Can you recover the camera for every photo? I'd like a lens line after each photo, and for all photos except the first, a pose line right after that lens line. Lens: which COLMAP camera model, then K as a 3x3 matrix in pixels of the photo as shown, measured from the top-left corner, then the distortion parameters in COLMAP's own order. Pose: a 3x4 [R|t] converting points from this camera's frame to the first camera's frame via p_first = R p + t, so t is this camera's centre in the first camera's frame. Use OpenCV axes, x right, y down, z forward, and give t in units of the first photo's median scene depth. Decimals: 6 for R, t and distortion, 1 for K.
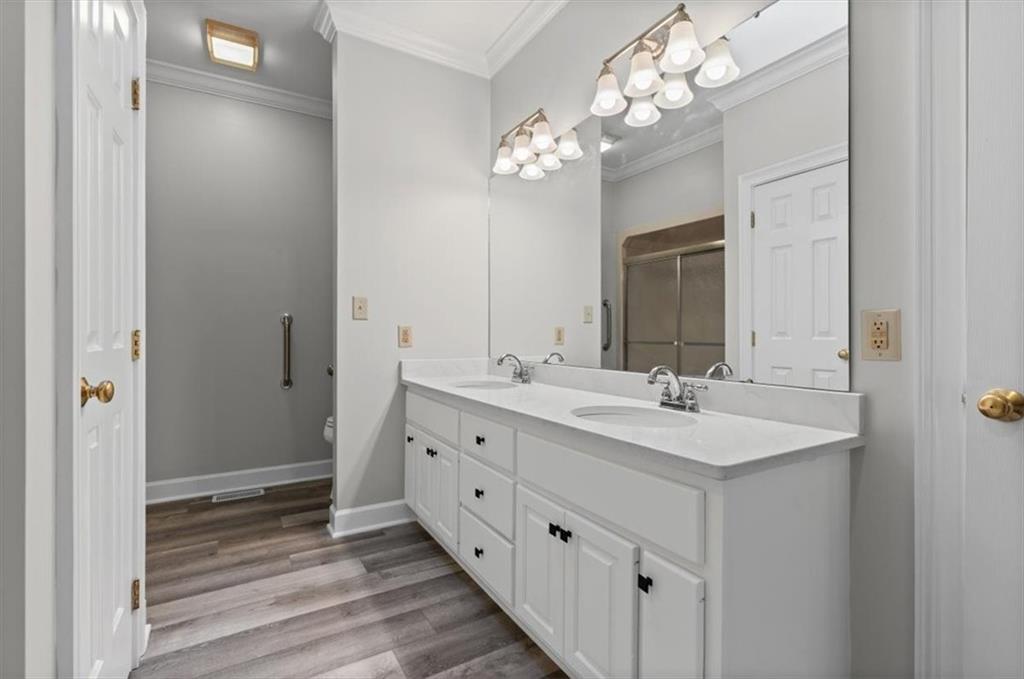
lens RADIAL K [[461.5, 0, 510.1], [0, 461.5, 331.6], [0, 0, 1]] dist [-0.009098, 0.003724]
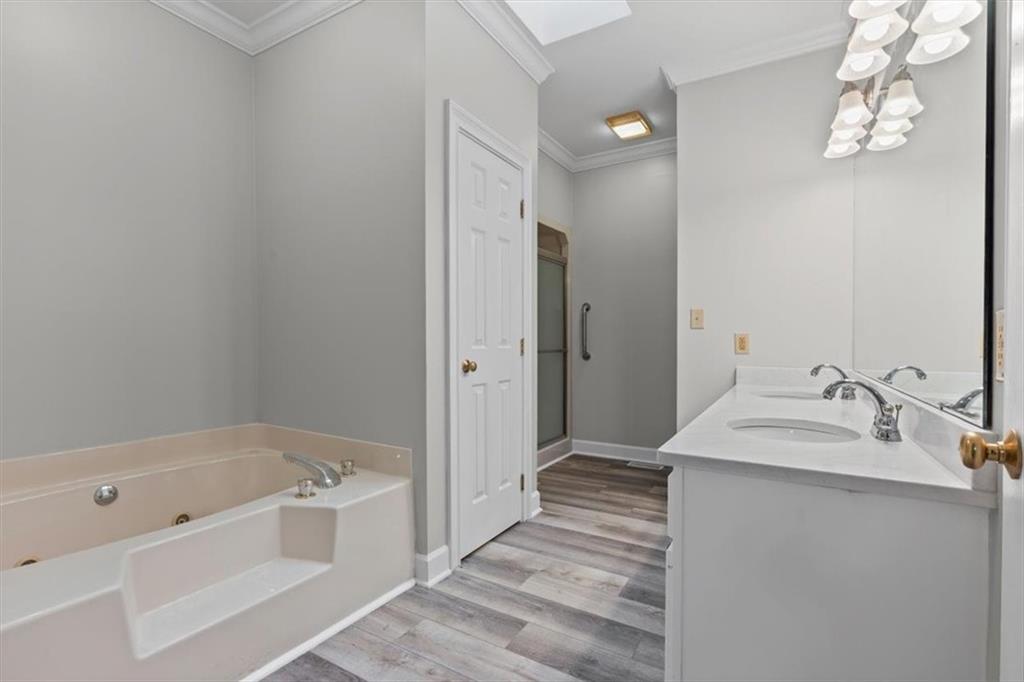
lens RADIAL K [[461.5, 0, 492.9], [0, 461.5, 346.3], [0, 0, 1]] dist [-0.009098, 0.003724]
pose [[0.473293, 0.014152, -0.880791, 0.481612], [-0.000267, 0.999873, 0.015922, -0.000885], [0.880905, -0.007301, 0.473237, 0.014397]]
